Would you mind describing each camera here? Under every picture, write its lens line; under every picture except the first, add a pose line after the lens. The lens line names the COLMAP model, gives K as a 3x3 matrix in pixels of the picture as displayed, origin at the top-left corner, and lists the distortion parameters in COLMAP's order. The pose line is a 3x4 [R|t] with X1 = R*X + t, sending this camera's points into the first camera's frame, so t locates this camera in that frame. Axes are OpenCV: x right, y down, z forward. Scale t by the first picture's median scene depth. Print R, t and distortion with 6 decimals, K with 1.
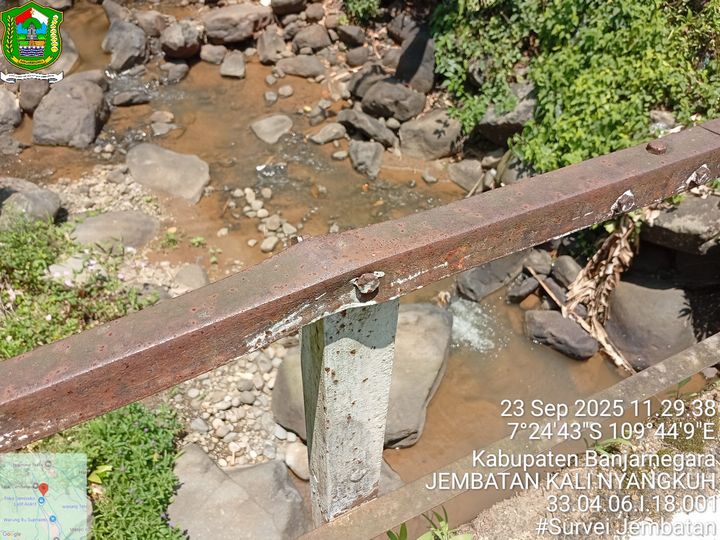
lens RADIAL K [[545.6, 0, 349.0], [0, 545.6, 270.9], [0, 0, 1]] dist [0.062452, -0.158138]
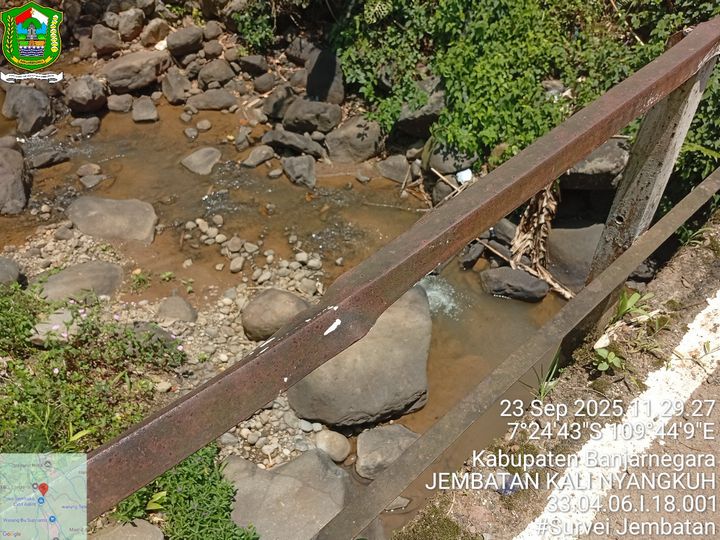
lens RADIAL K [[545.6, 0, 349.0], [0, 545.6, 270.9], [0, 0, 1]] dist [0.062452, -0.158138]
pose [[0.959855, -0.214278, 0.181009, -0.124594], [0.223177, 0.974314, -0.030073, 0.039204], [-0.169916, 0.069262, 0.983021, -0.053856]]
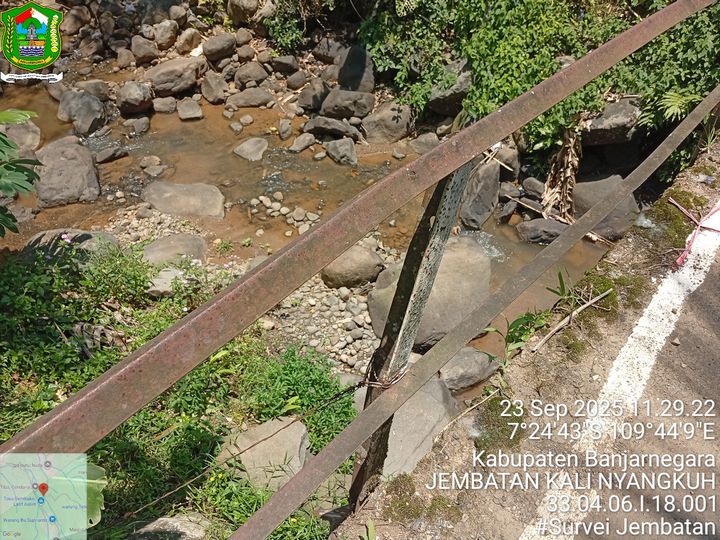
lens RADIAL K [[538.9, 0, 354.7], [0, 538.9, 270.9], [0, 0, 1]] dist [0.081145, -0.198980]
pose [[0.934023, -0.271338, 0.232331, -0.317010], [0.290438, 0.955495, -0.051711, 0.117629], [-0.207960, 0.115777, 0.971261, -0.126037]]
